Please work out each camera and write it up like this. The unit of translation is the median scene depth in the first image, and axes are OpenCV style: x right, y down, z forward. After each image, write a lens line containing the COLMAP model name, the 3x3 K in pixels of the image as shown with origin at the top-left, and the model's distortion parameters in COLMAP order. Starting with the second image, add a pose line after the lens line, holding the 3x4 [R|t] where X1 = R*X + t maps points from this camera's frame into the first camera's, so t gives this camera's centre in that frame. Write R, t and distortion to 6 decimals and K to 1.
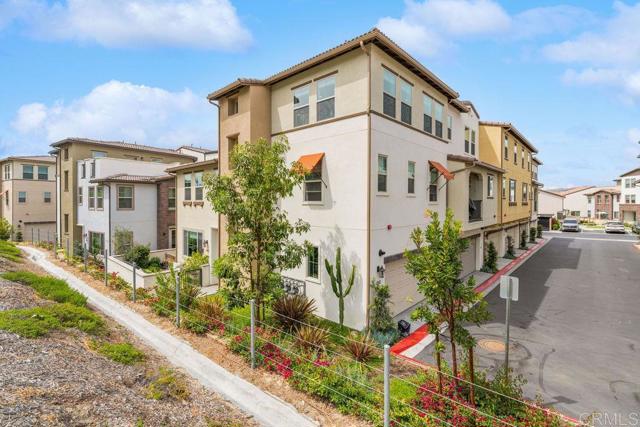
lens RADIAL K [[295.3, 0, 311.9], [0, 295.3, 203.9], [0, 0, 1]] dist [-0.000321, 0.000168]
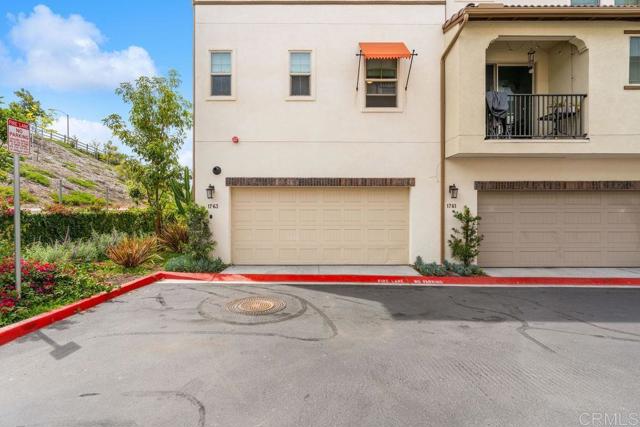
lens RADIAL K [[295.7, 0, 314.7], [0, 295.7, 212.3], [0, 0, 1]] dist [-0.001432, 0.000189]
pose [[0.689906, 0.006597, -0.723869, 0.369123], [-0.006032, 0.999976, 0.003365, 0.100875], [0.723874, 0.002045, 0.689929, 0.230347]]
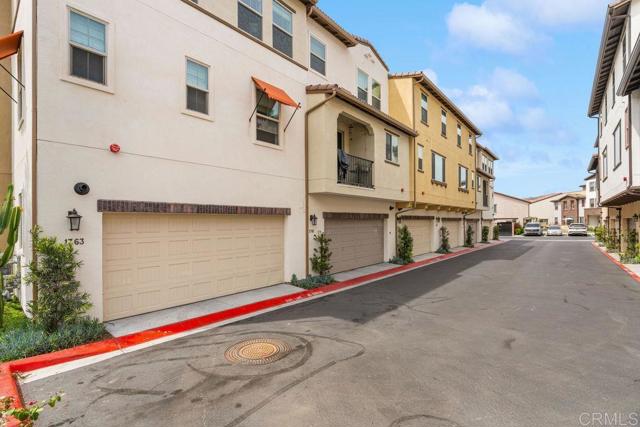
lens RADIAL K [[297.2, 0, 315.8], [0, 297.2, 223.6], [0, 0, 1]] dist [-0.002470, -0.000013]
pose [[0.998690, -0.011085, 0.049963, 0.233603], [0.011336, 0.999924, -0.004743, 0.086863], [-0.049907, 0.005304, 0.998740, 0.155197]]
